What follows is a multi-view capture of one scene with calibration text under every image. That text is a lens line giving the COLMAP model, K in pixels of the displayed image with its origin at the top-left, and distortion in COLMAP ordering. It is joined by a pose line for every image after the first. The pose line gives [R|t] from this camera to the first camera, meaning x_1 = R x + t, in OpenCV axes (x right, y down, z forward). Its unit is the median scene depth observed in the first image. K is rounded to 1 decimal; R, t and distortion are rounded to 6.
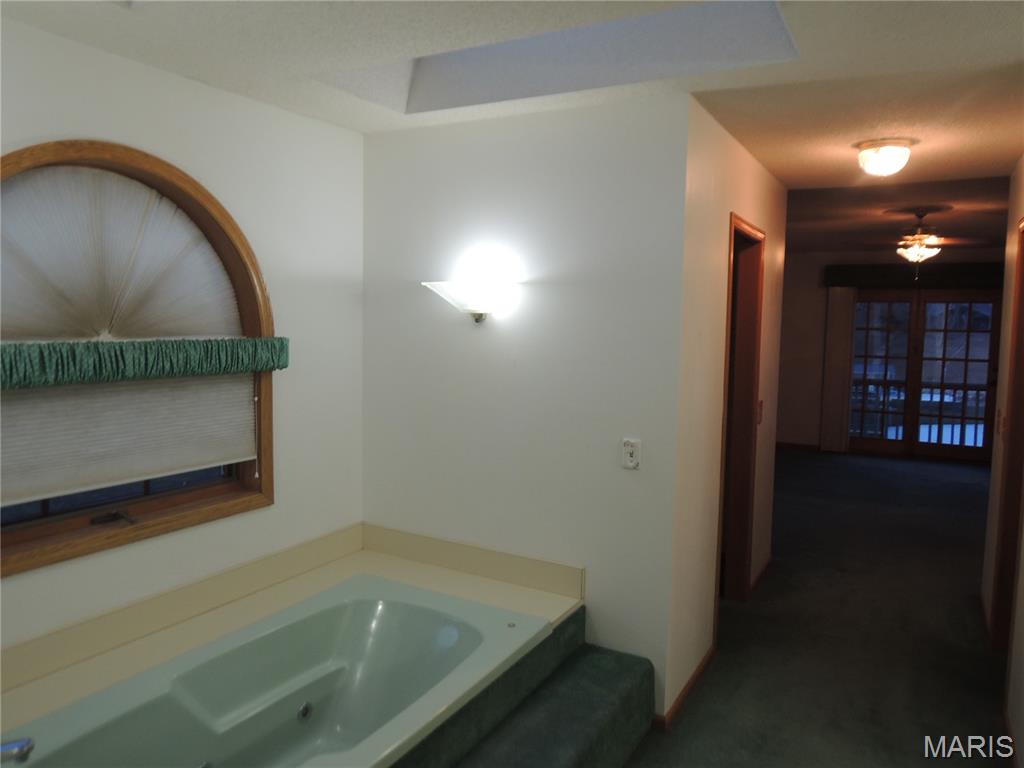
lens RADIAL K [[750.0, 0, 512.0], [0, 750.0, 384.0], [0, 0, 1]] dist [-0.001679, -0.000917]
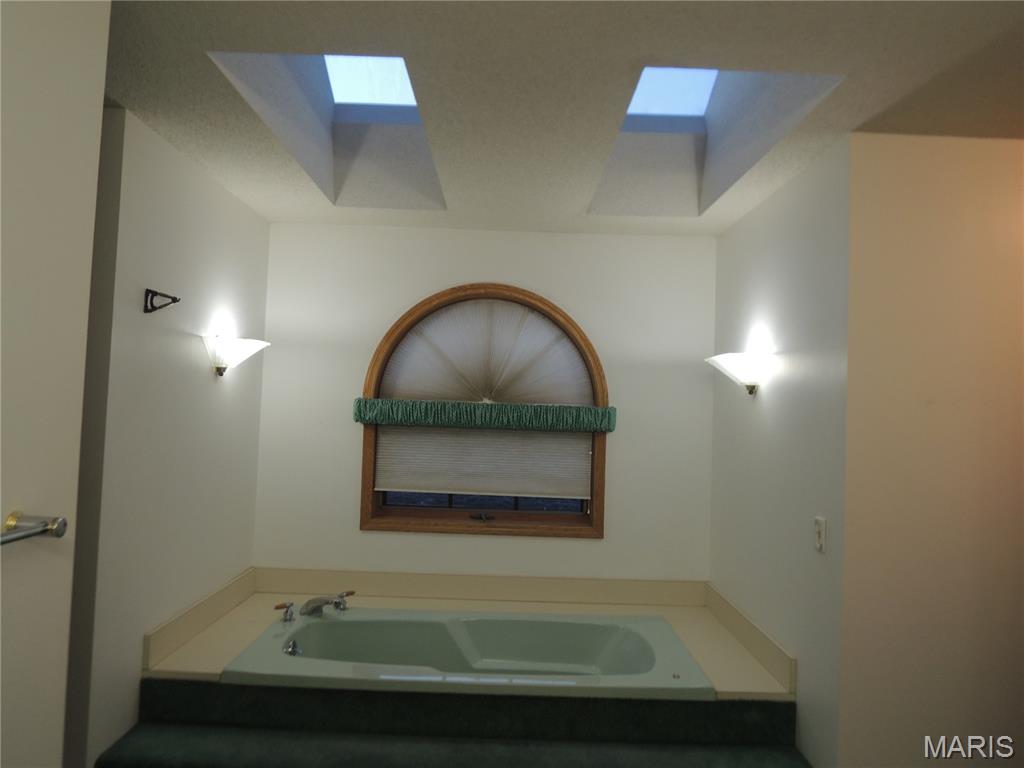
lens RADIAL K [[750.0, 0, 512.0], [0, 750.0, 384.0], [0, 0, 1]] dist [-0.001679, -0.000917]
pose [[0.489320, -0.031241, -0.871545, 0.788483], [-0.102899, 0.990309, -0.093269, 0.039371], [0.866013, 0.135319, 0.481363, 0.243340]]
